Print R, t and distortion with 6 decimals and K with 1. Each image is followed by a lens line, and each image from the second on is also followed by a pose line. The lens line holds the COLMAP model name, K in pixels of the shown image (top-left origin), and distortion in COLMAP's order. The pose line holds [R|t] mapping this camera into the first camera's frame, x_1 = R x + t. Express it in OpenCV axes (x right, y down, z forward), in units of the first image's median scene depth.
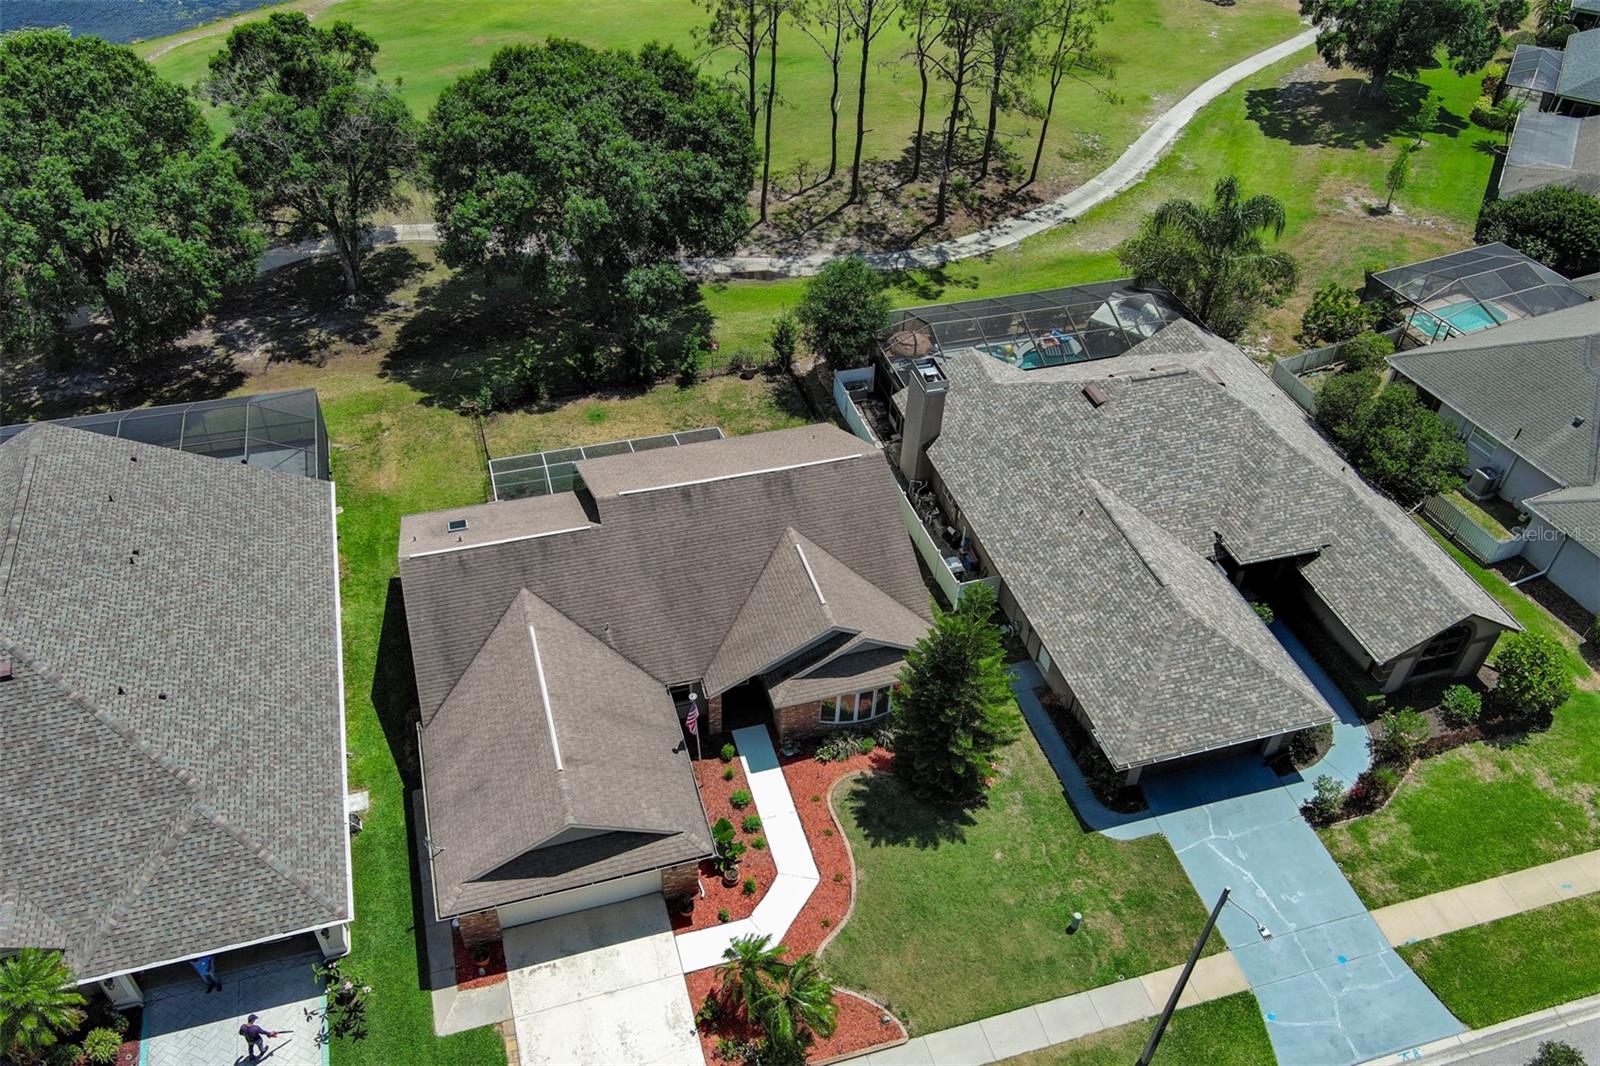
lens RADIAL K [[1325.5, 0, 797.2], [0, 1325.5, 540.3], [0, 0, 1]] dist [0.037579, -0.055337]
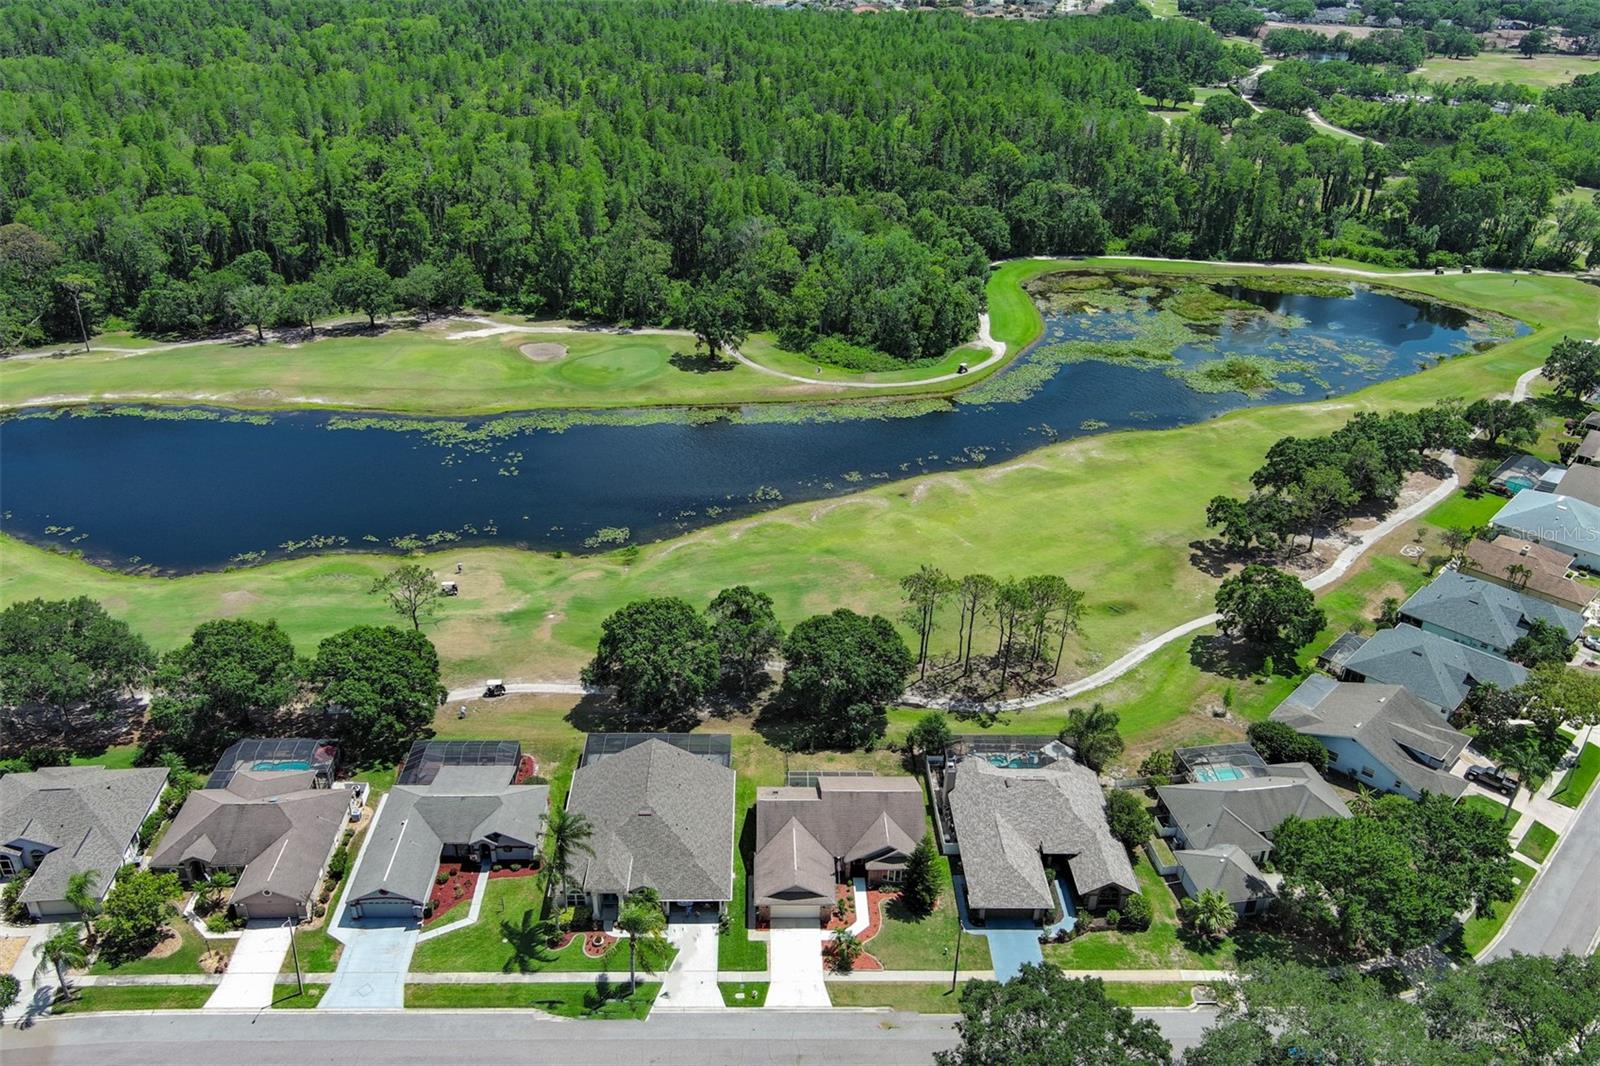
lens RADIAL K [[1325.5, 0, 805.7], [0, 1325.5, 532.6], [0, 0, 1]] dist [0.037579, -0.055337]
pose [[0.968303, 0.118774, -0.219733, 0.349441], [-0.166973, 0.962062, -0.215771, 0.051740], [0.185768, 0.245621, 0.951399, -1.735983]]
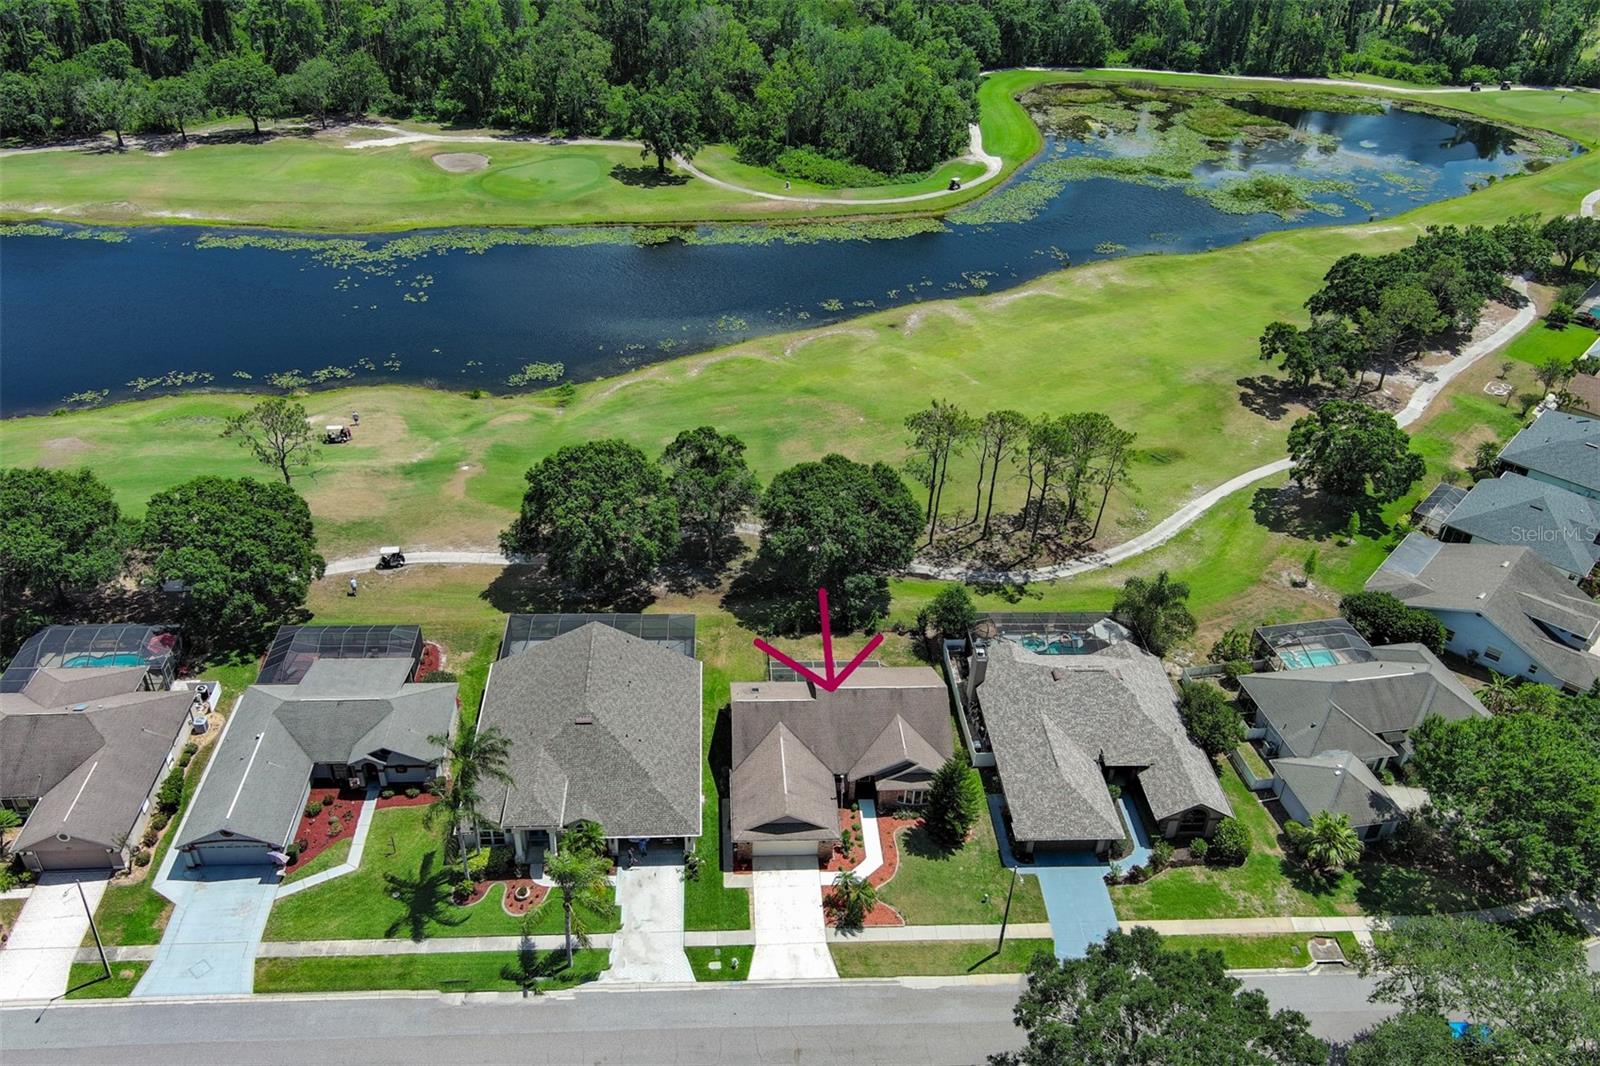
lens RADIAL K [[1325.5, 0, 797.3], [0, 1325.5, 535.2], [0, 0, 1]] dist [0.037579, -0.055337]
pose [[0.975076, 0.134181, -0.176699, 0.161894], [-0.157238, 0.979789, -0.123655, -0.001676], [0.156536, 0.148357, 0.976466, -1.112338]]
